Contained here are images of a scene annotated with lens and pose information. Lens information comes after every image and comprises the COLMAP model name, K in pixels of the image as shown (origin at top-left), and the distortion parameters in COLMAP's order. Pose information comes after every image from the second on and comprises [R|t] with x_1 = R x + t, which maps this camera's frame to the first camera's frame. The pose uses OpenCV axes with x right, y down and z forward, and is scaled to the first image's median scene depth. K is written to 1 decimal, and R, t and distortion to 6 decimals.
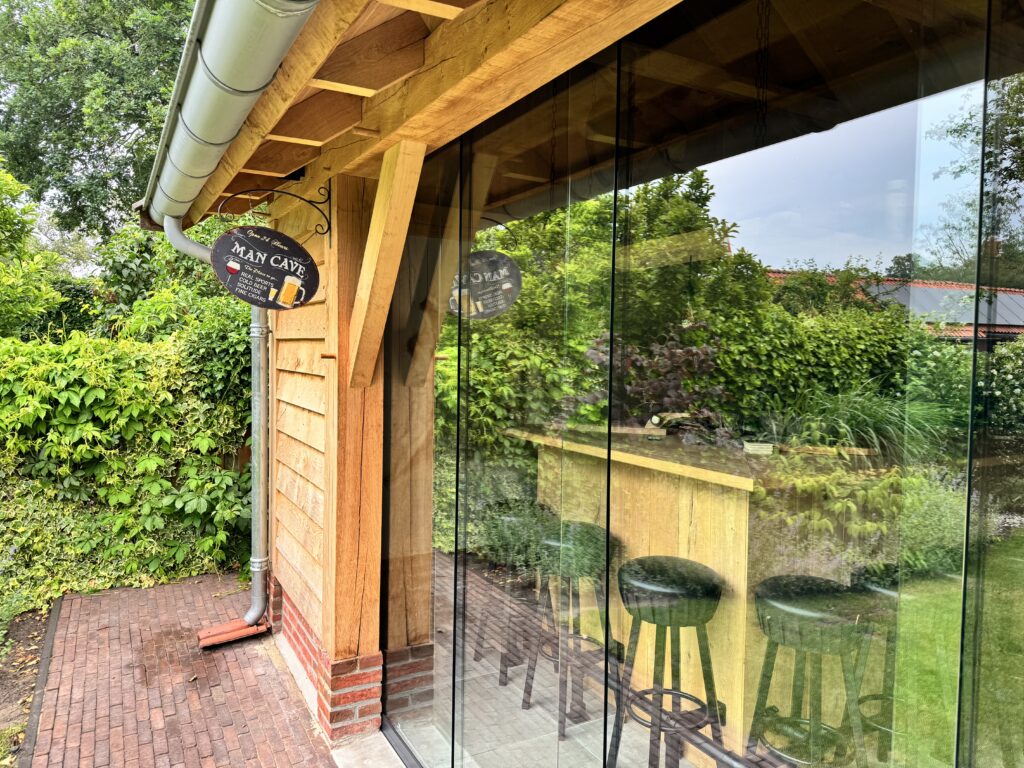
lens RADIAL K [[717.1, 0, 511.5], [0, 717.1, 379.0], [0, 0, 1]] dist [0.042588, -0.052683]
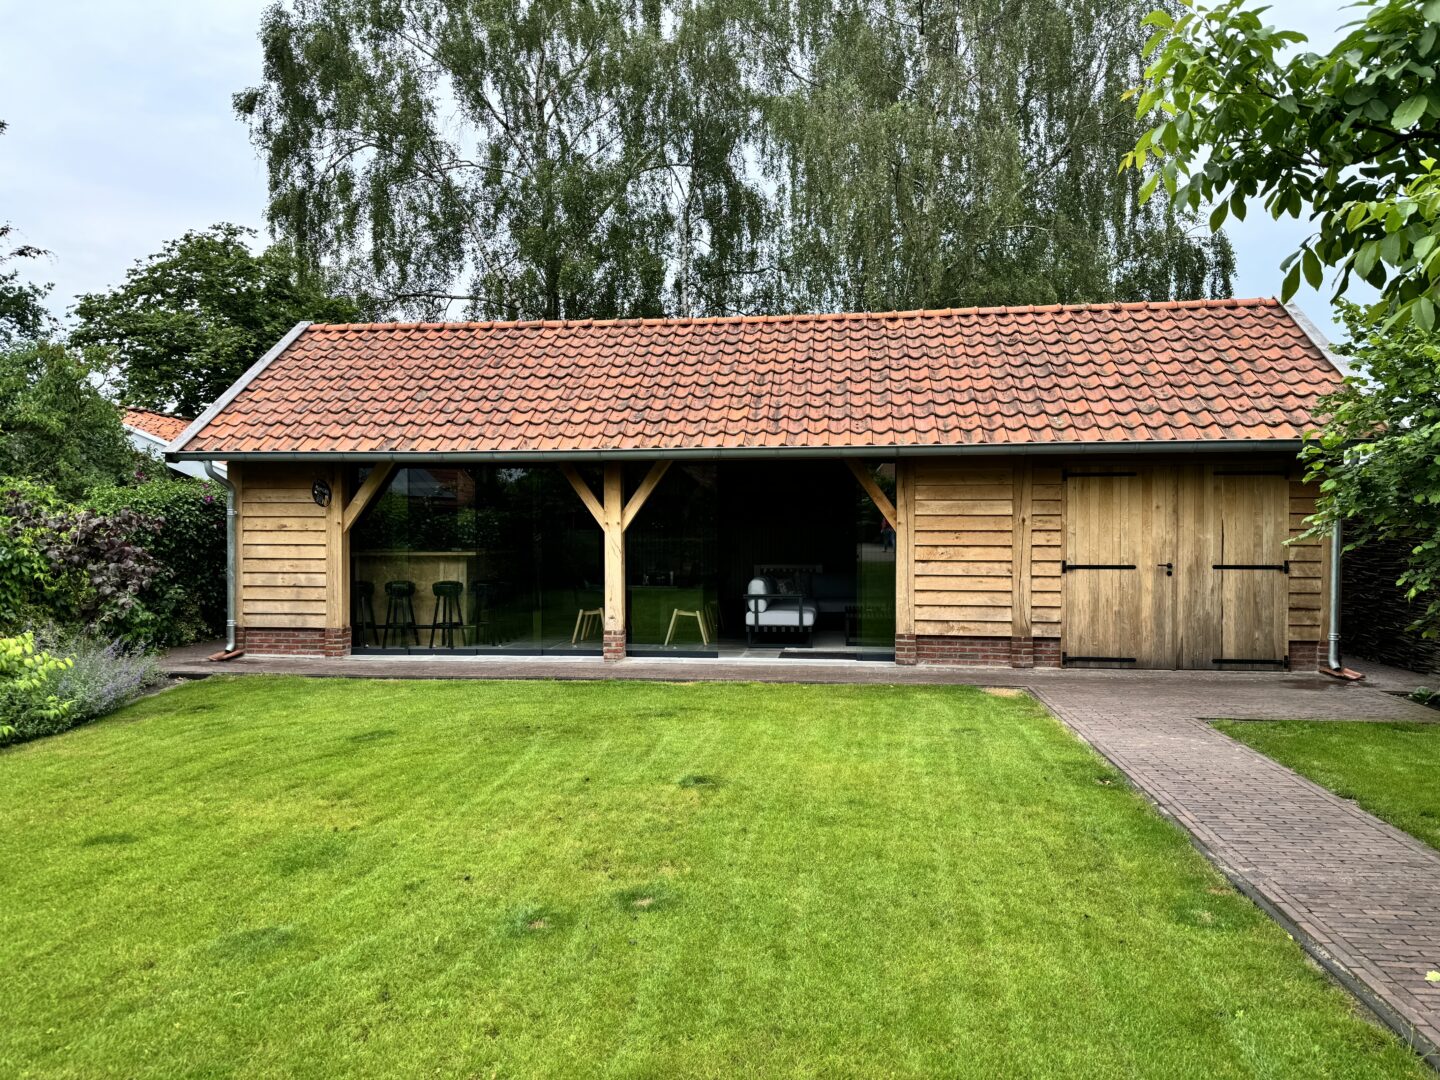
lens RADIAL K [[1008.5, 0, 713.2], [0, 1008.5, 532.9], [0, 0, 1]] dist [0.042588, -0.052683]
pose [[0.589927, -0.026561, 0.807020, -1.273883], [0.041153, 0.999149, 0.002802, 0.028262], [-0.806408, 0.031559, 0.590518, -1.263302]]
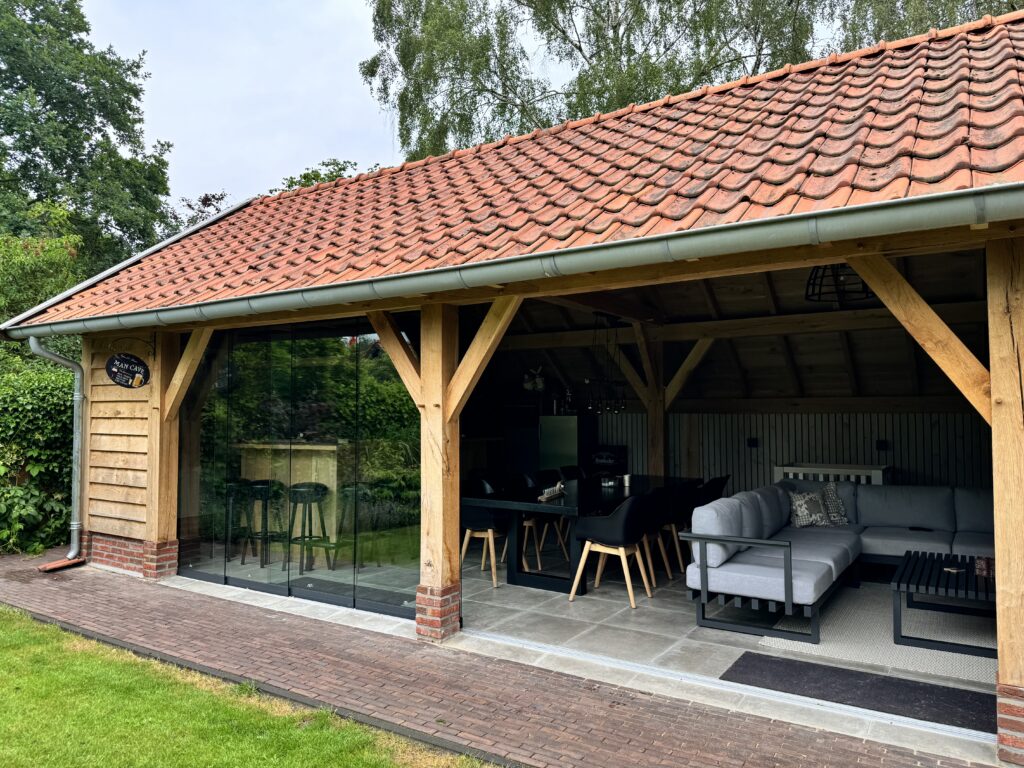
lens RADIAL K [[717.1, 0, 508.5], [0, 717.1, 377.9], [0, 0, 1]] dist [0.042588, -0.052683]
pose [[0.882104, 0.001861, 0.471051, -0.166366], [0.035700, 0.996852, -0.070792, 0.036166], [-0.469699, 0.079262, 0.879261, -0.754604]]
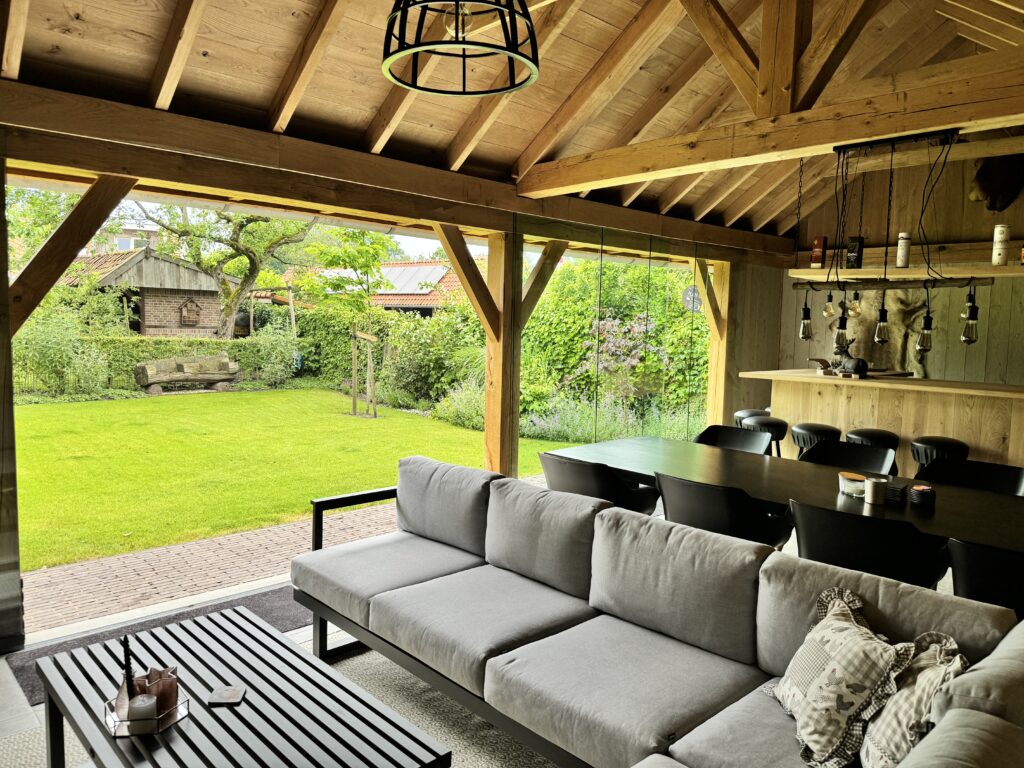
lens RADIAL K [[717.1, 0, 507.5], [0, 717.1, 381.4], [0, 0, 1]] dist [0.042588, -0.052683]
pose [[0.243507, 0.066727, -0.967601, 1.054188], [-0.051612, 0.997109, 0.055773, 0.025431], [0.968525, 0.036359, 0.246247, -0.201423]]
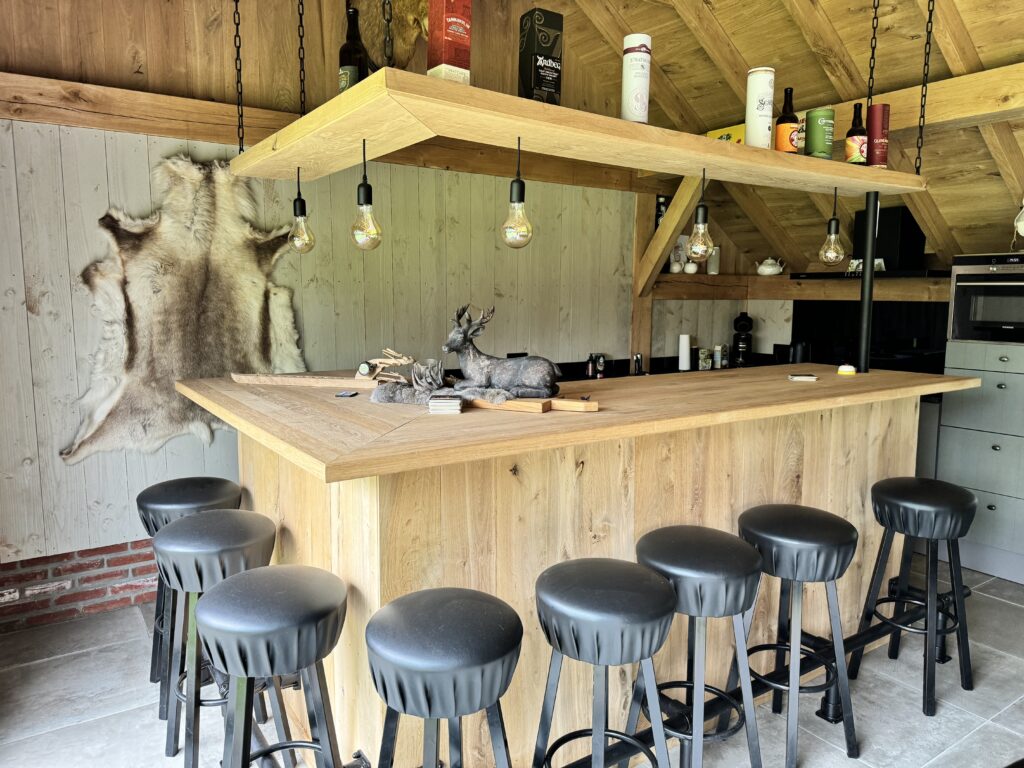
lens RADIAL K [[717.1, 0, 516.7], [0, 717.1, 381.3], [0, 0, 1]] dist [0.042588, -0.052683]
pose [[0.996377, -0.025928, 0.081002, 0.177905], [0.018696, 0.995874, 0.088804, 0.004714], [-0.082970, -0.086968, 0.992750, 0.132786]]
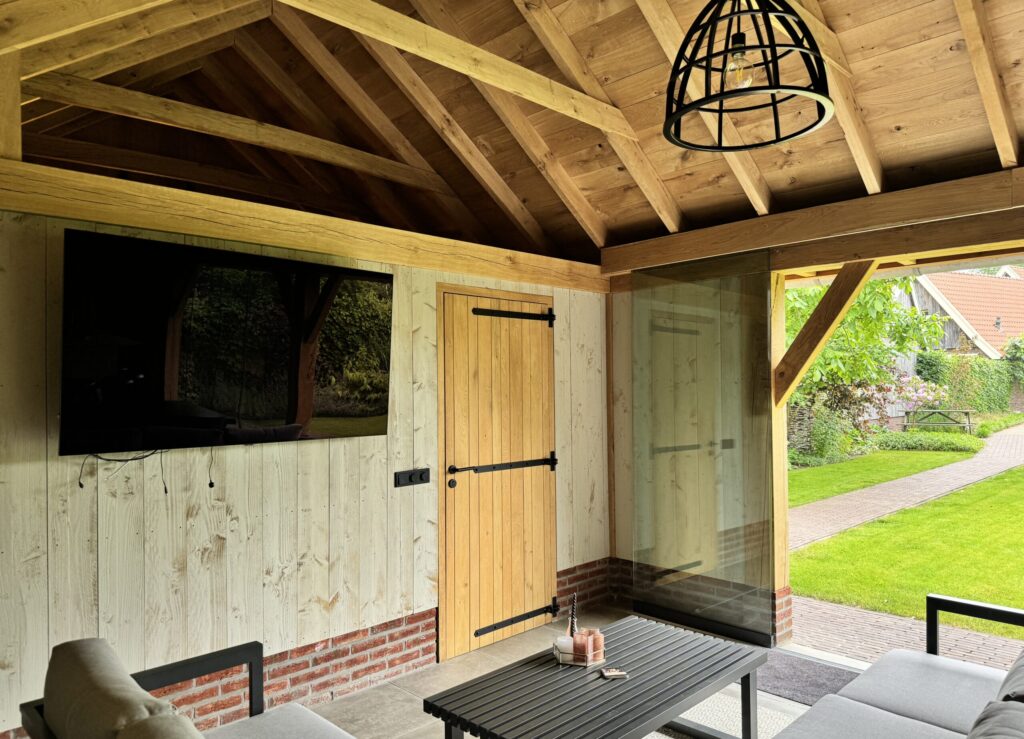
lens RADIAL K [[726.9, 0, 505.7], [0, 726.9, 372.1], [0, 0, 1]] dist [0.006398, -0.001343]
pose [[-0.964828, -0.010289, -0.262681, 0.878337], [-0.013420, 0.999859, 0.010129, 0.006336], [0.262539, 0.013298, -0.964830, 0.202001]]
